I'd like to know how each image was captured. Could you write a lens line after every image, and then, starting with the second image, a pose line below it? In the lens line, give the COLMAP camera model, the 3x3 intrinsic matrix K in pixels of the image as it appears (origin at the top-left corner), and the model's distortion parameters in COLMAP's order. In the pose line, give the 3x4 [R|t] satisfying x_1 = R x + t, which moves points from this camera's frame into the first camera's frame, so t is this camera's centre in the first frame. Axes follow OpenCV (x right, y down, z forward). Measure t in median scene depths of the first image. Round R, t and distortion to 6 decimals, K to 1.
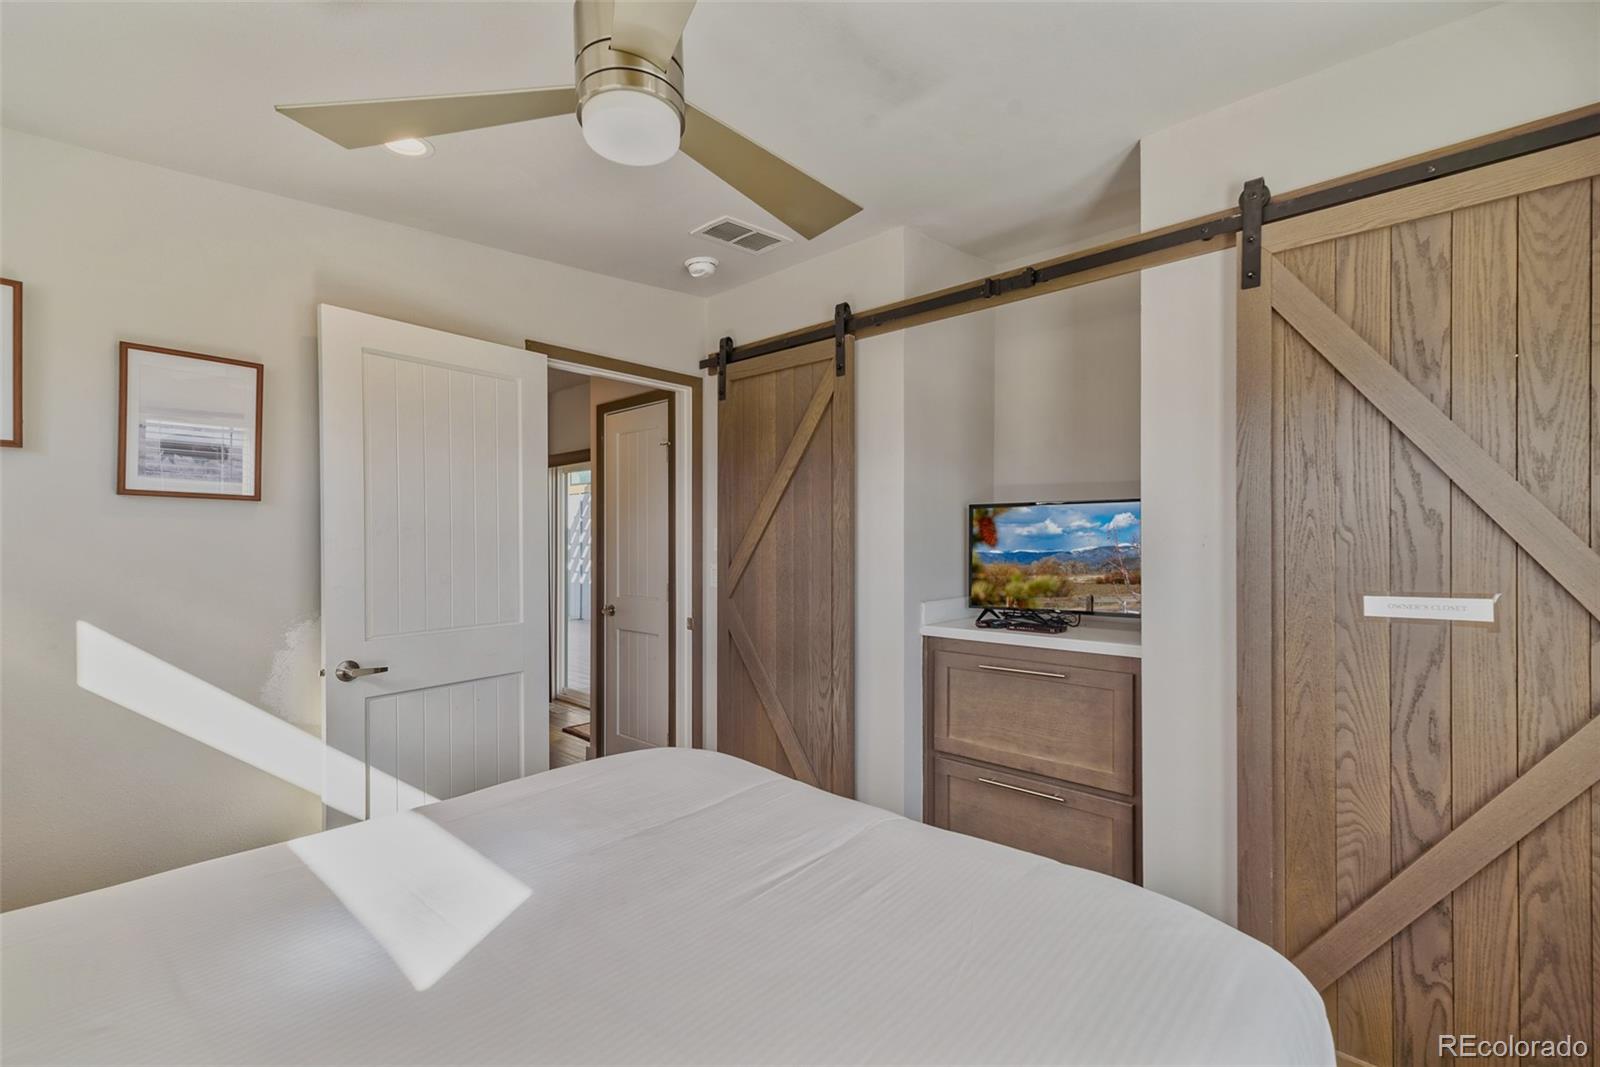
lens RADIAL K [[691.5, 0, 798.8], [0, 691.5, 540.0], [0, 0, 1]] dist [0.003081, 0.000692]
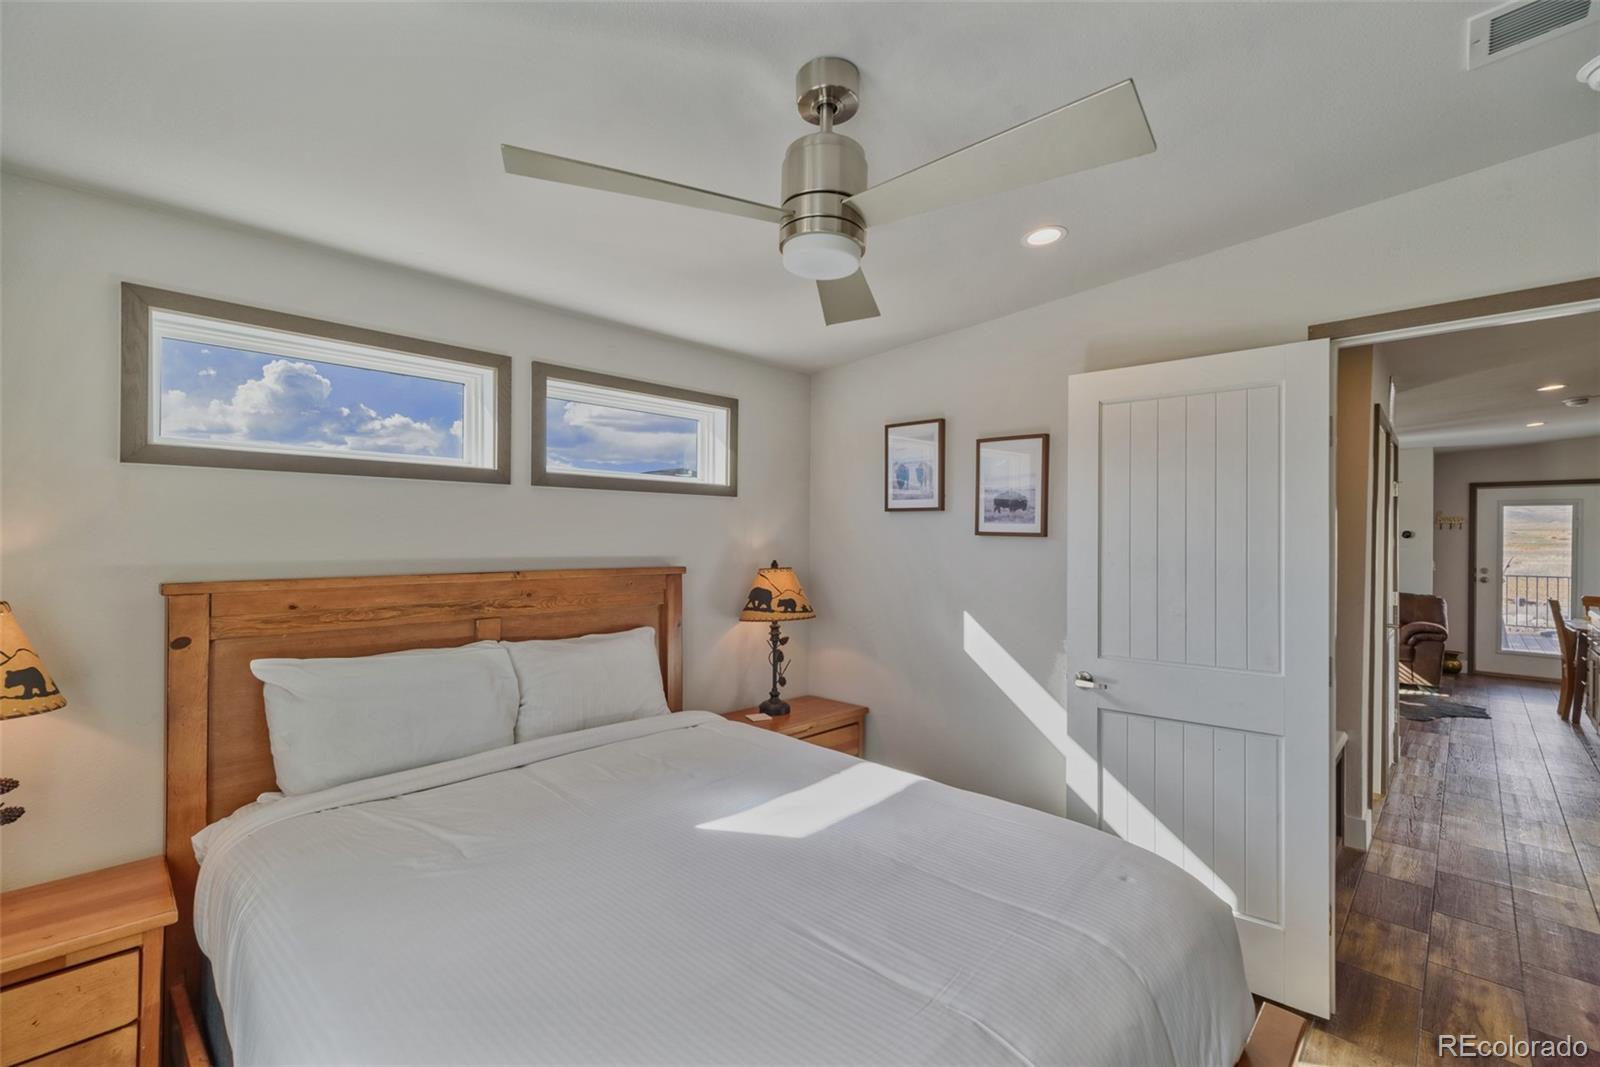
lens RADIAL K [[691.5, 0, 798.8], [0, 691.5, 540.0], [0, 0, 1]] dist [0.003081, 0.000692]
pose [[-0.027887, 0.011533, -0.999545, 0.614163], [-0.005071, 0.999919, 0.011679, -0.069585], [0.999598, 0.005394, -0.027826, 0.621000]]
